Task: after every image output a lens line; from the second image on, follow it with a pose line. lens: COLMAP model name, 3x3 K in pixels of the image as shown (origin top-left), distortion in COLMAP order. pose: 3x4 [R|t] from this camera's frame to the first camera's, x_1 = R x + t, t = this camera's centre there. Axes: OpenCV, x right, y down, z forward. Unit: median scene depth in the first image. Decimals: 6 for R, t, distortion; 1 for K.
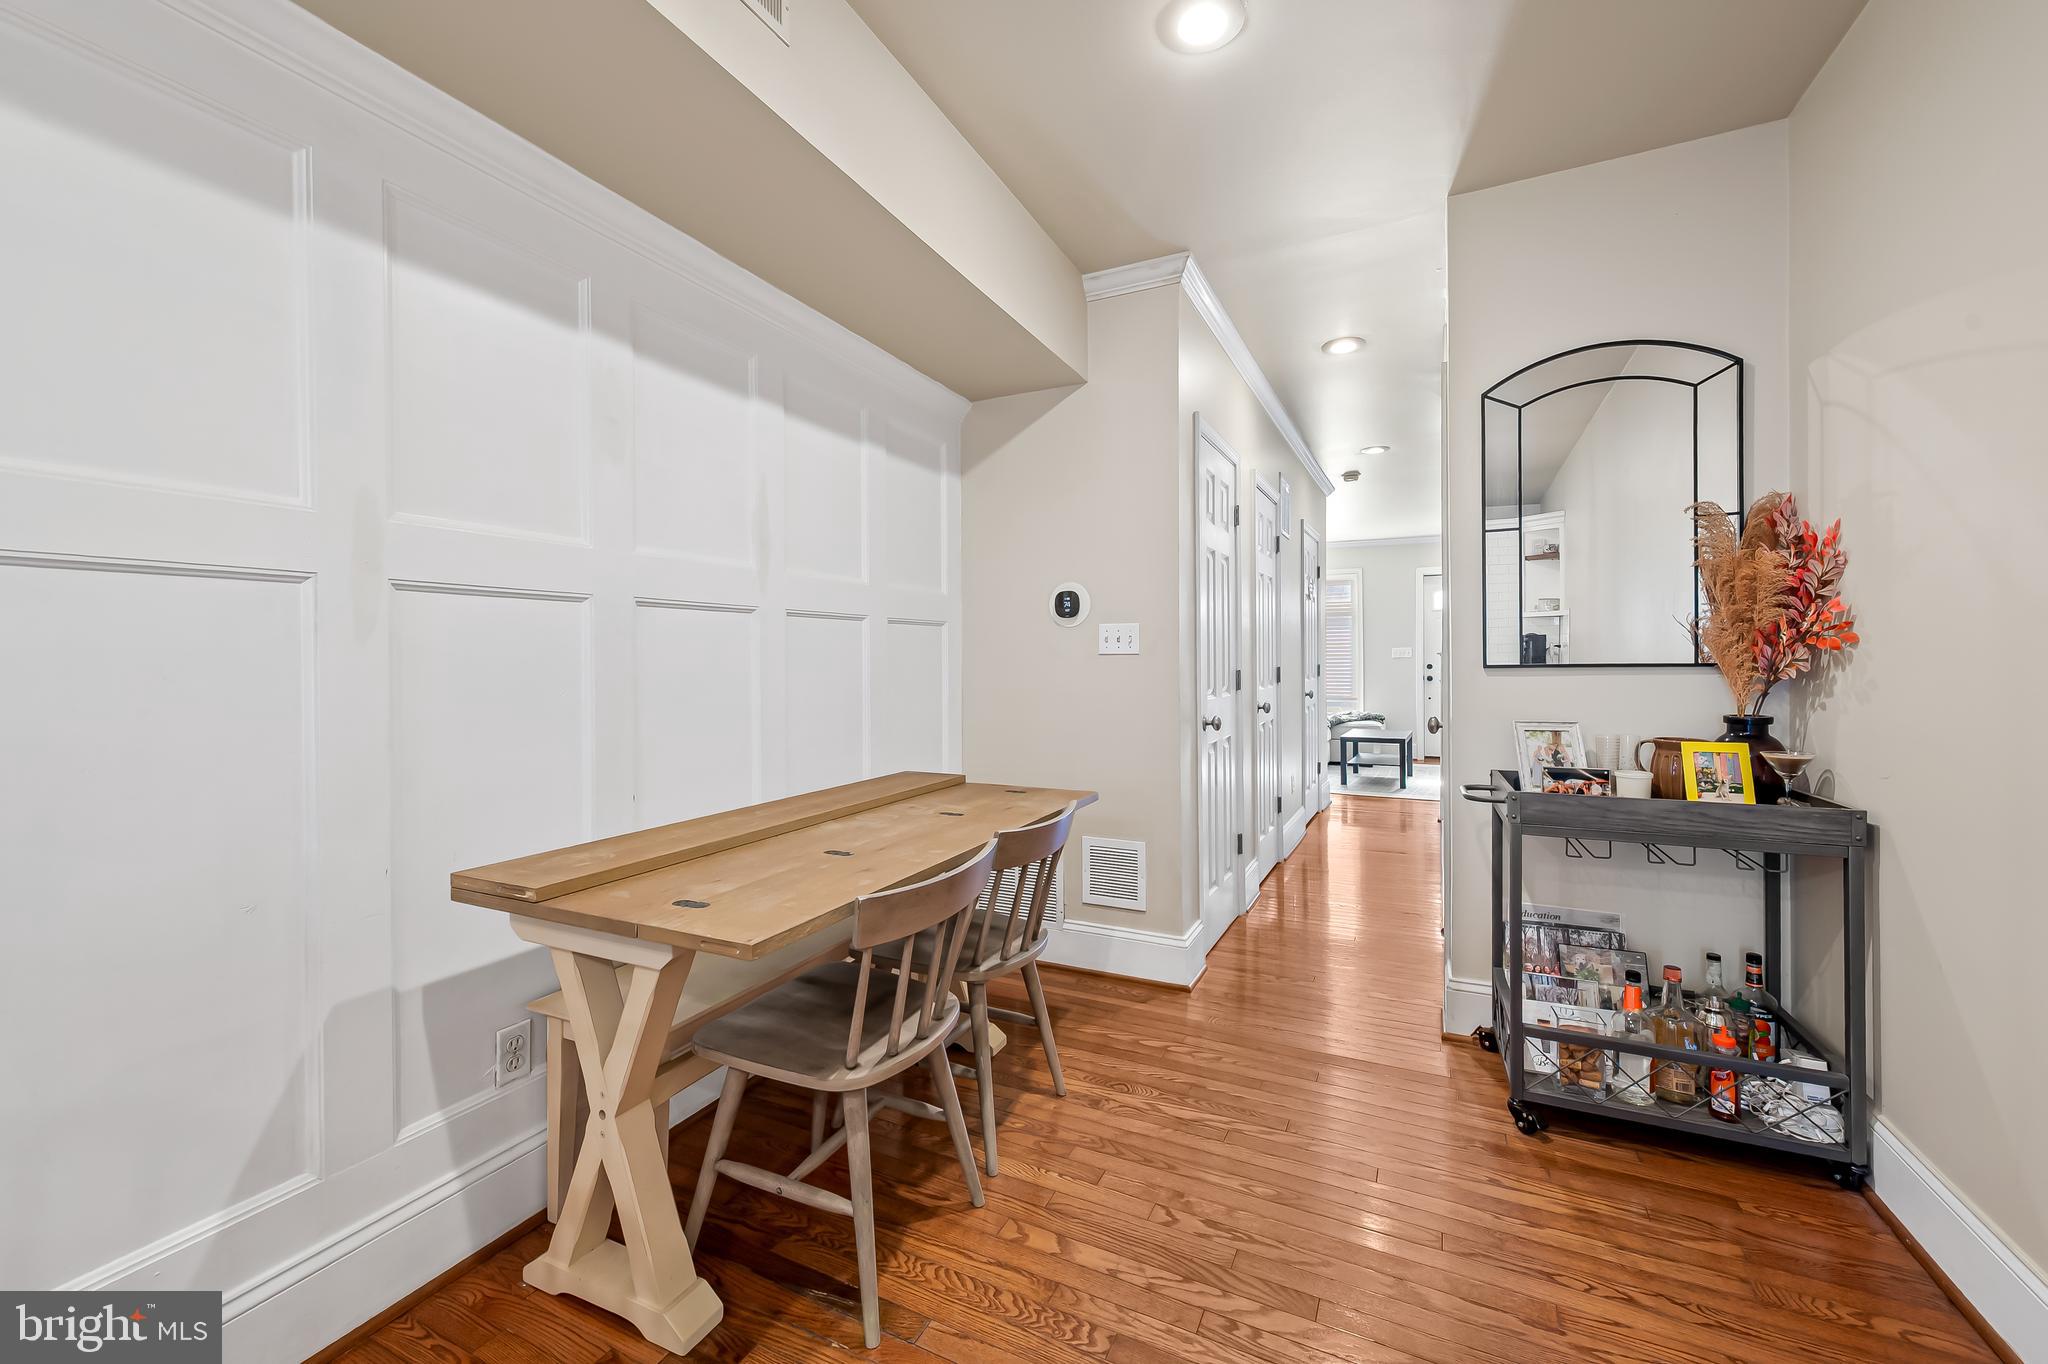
lens RADIAL K [[825.4, 0, 1030.0], [0, 825.4, 662.2], [0, 0, 1]] dist [0.006932, -0.000042]
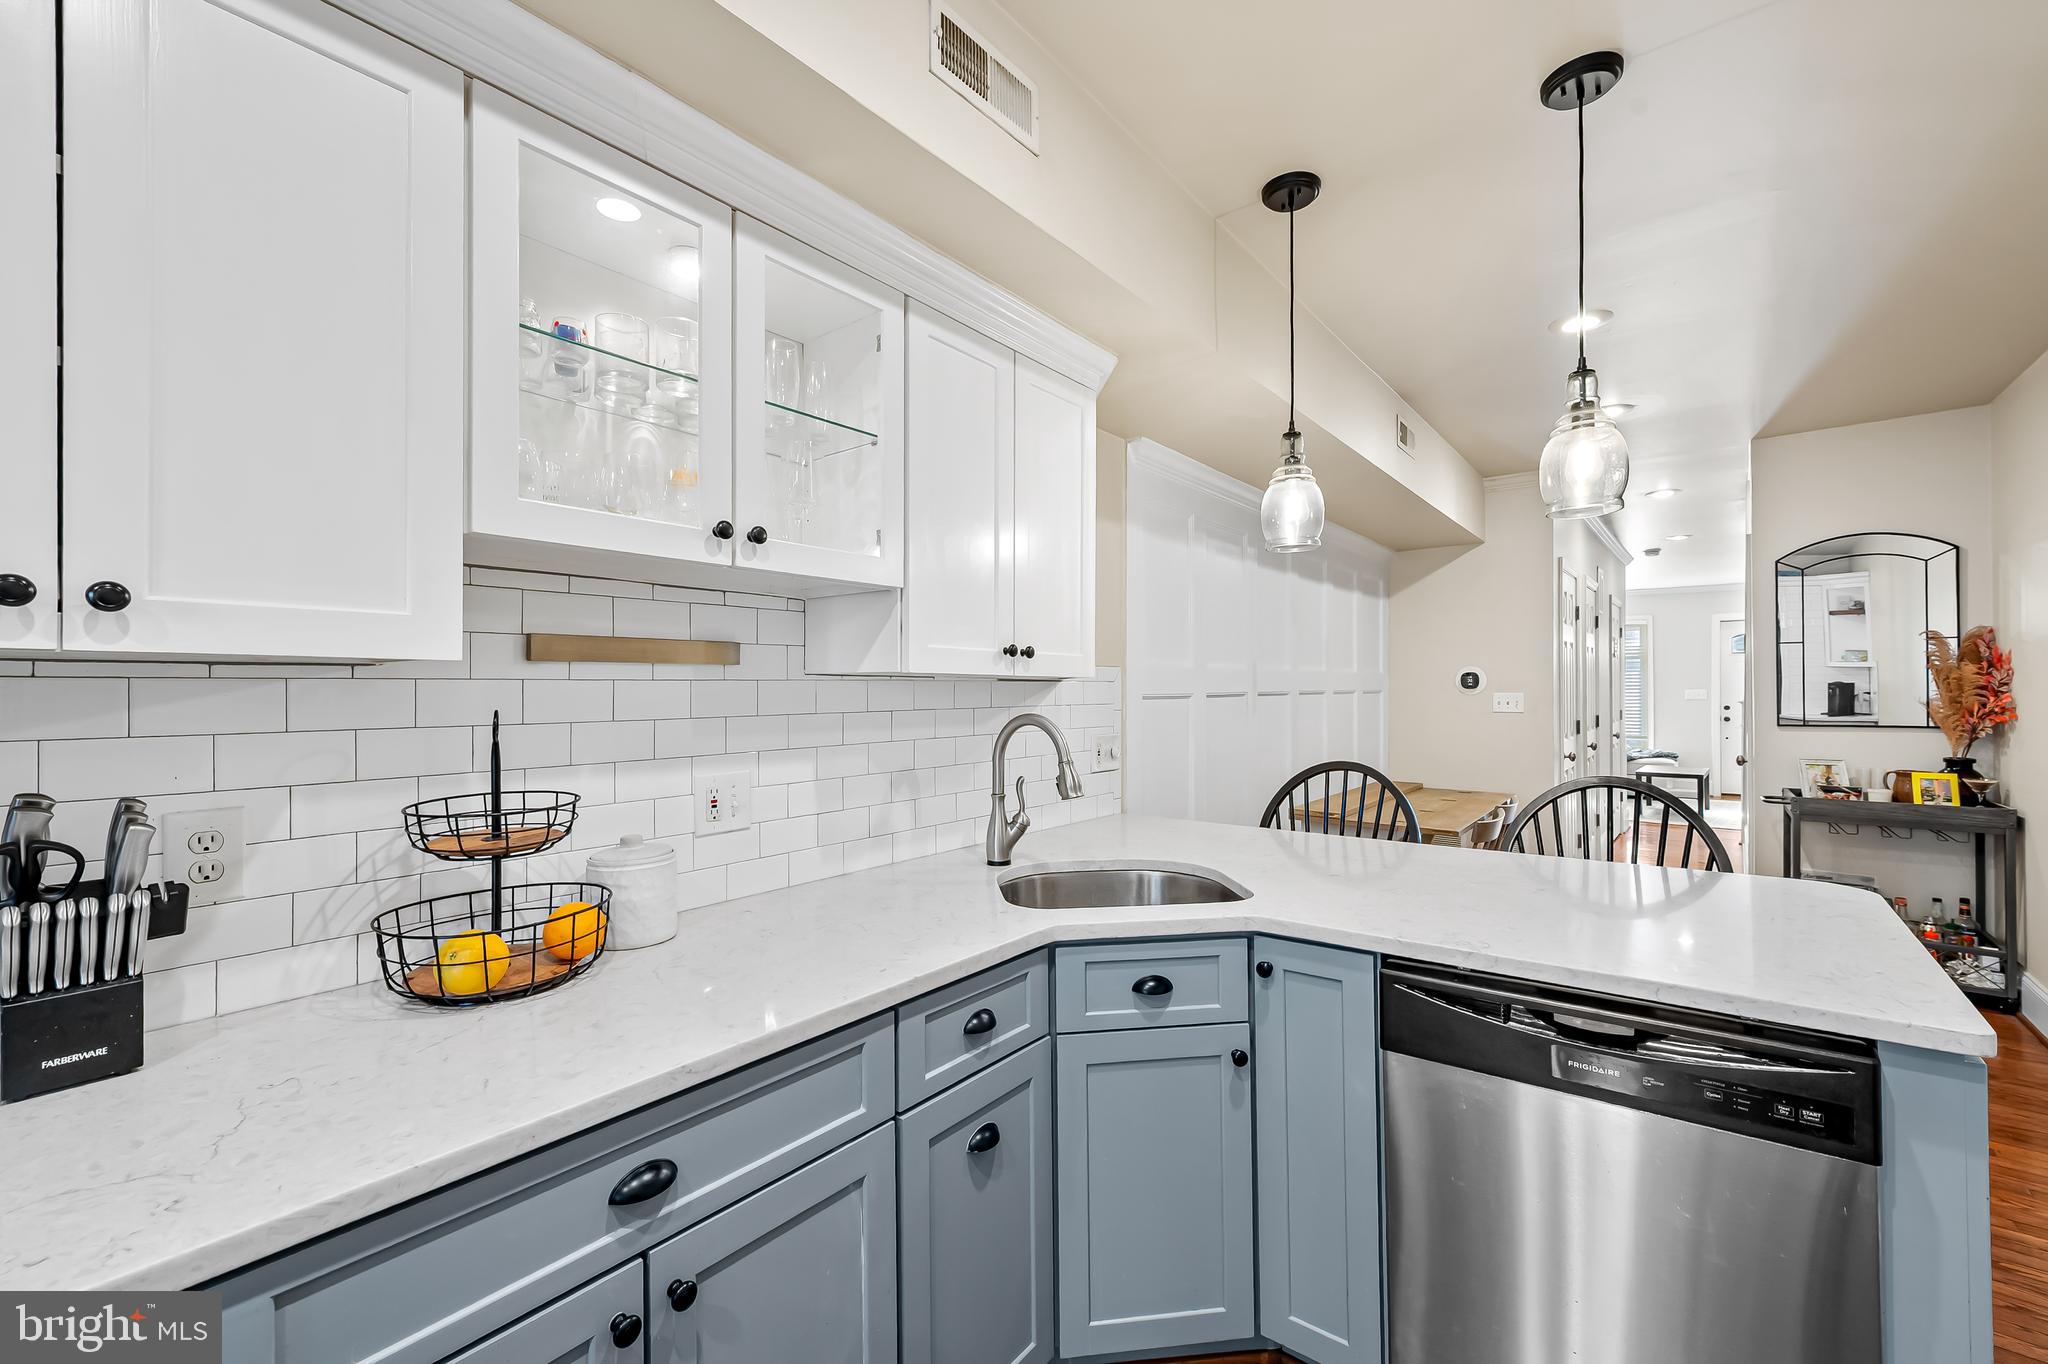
lens RADIAL K [[837.2, 0, 1026.3], [0, 837.2, 688.3], [0, 0, 1]] dist [0.006953, -0.000344]
pose [[0.971604, 0.000522, -0.236613, -0.579256], [-0.001183, 0.999996, -0.002652, -0.070694], [0.236610, 0.002857, 0.971600, -1.119685]]
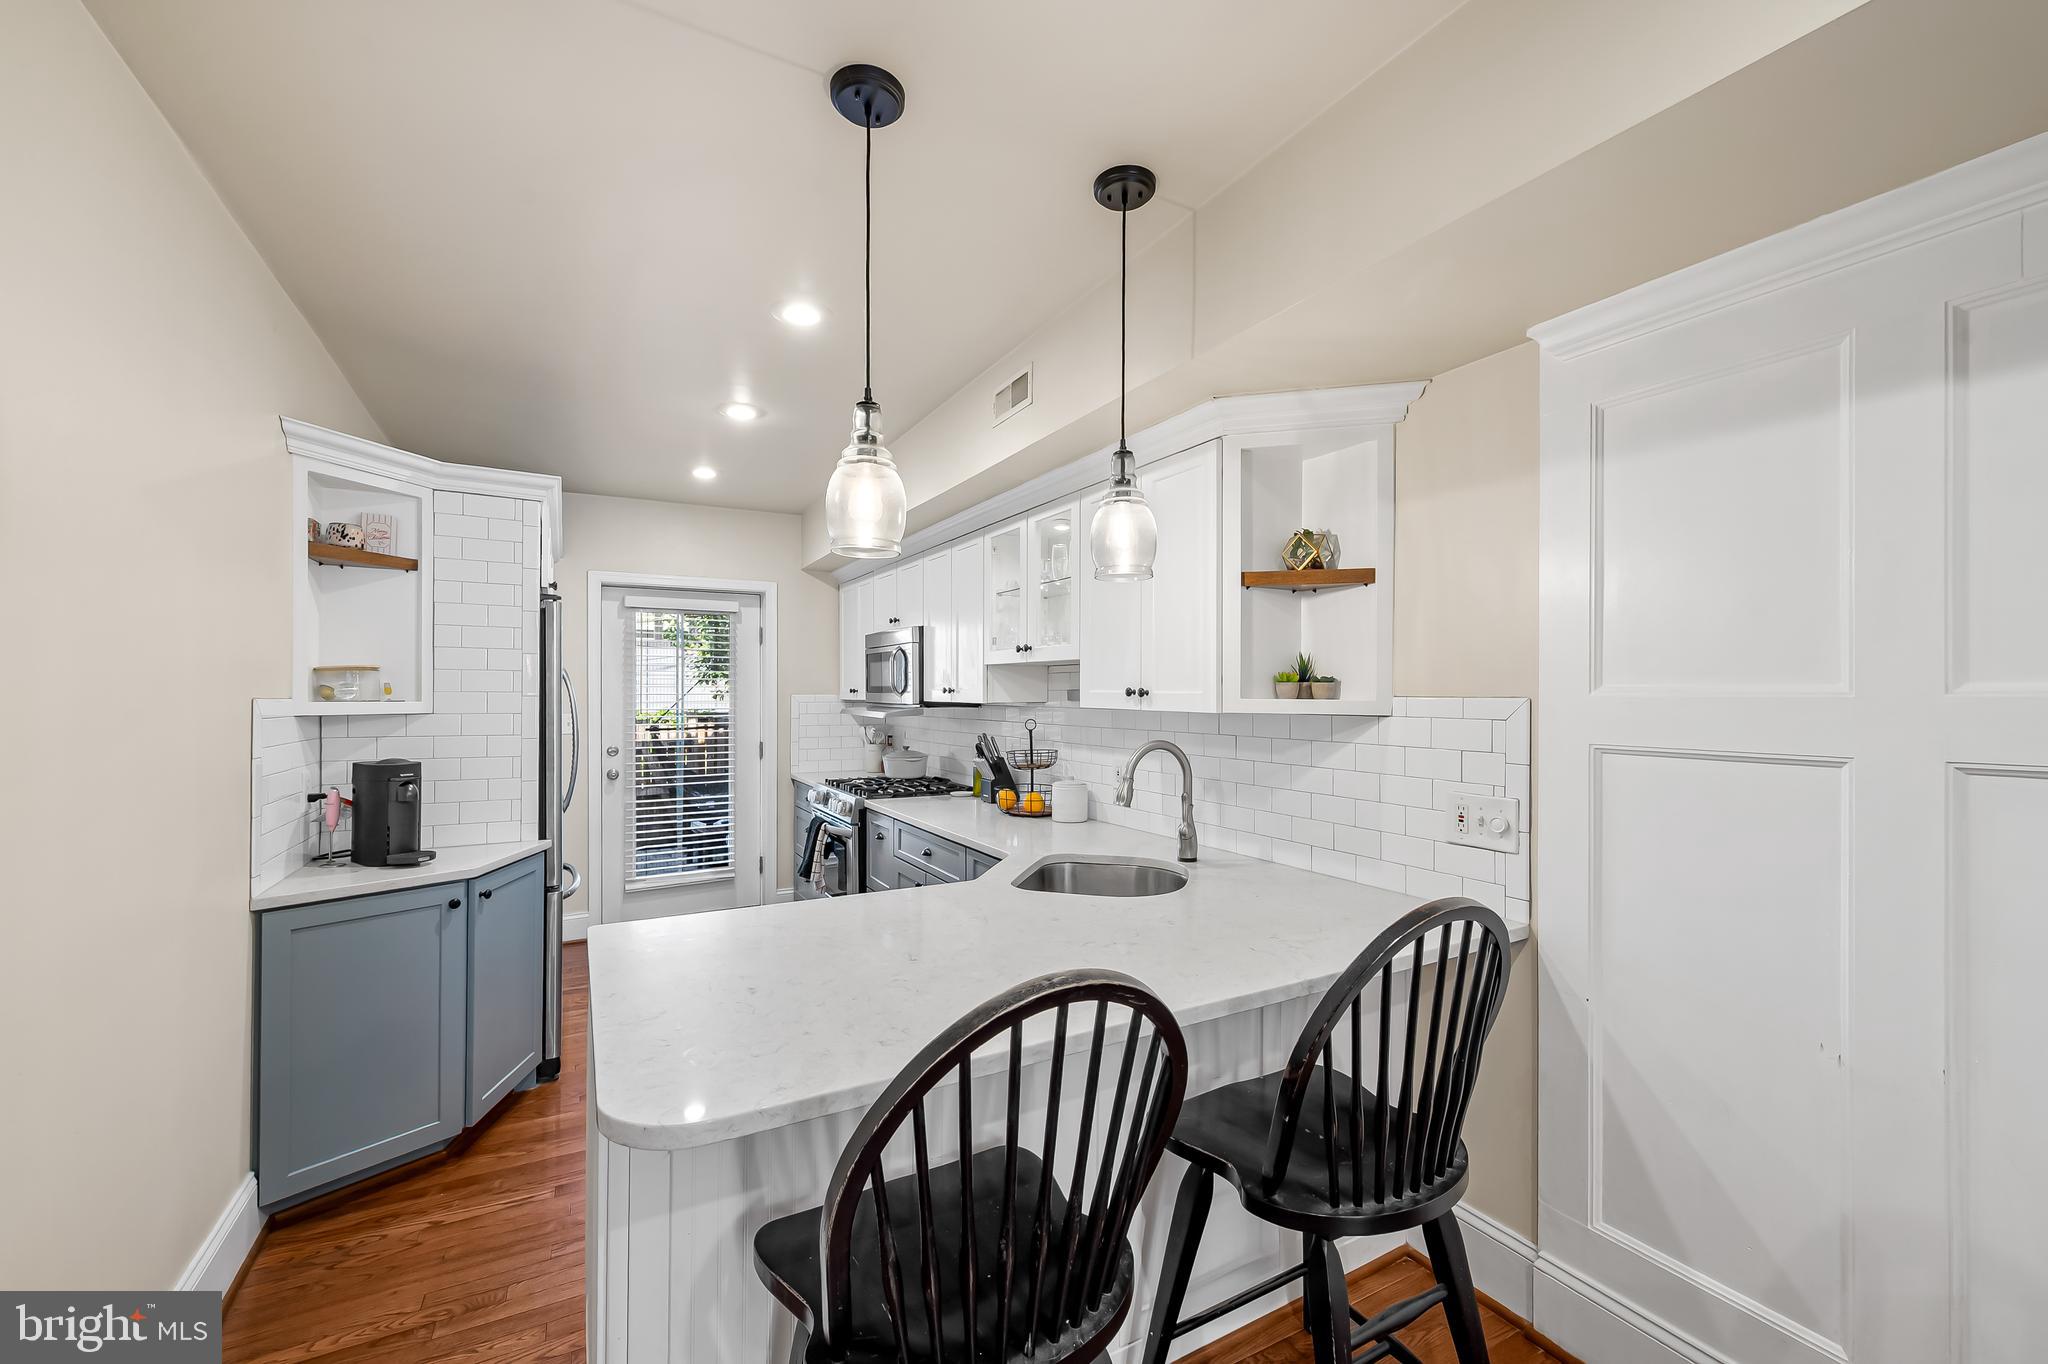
lens RADIAL K [[806.2, 0, 1026.8], [0, 806.2, 692.7], [0, 0, 1]] dist [0.002176, -0.000012]
pose [[-0.584722, 0.005080, -0.811218, 0.214142], [-0.000170, 0.999980, 0.006384, -0.118129], [0.811233, 0.003871, -0.584710, 0.263416]]
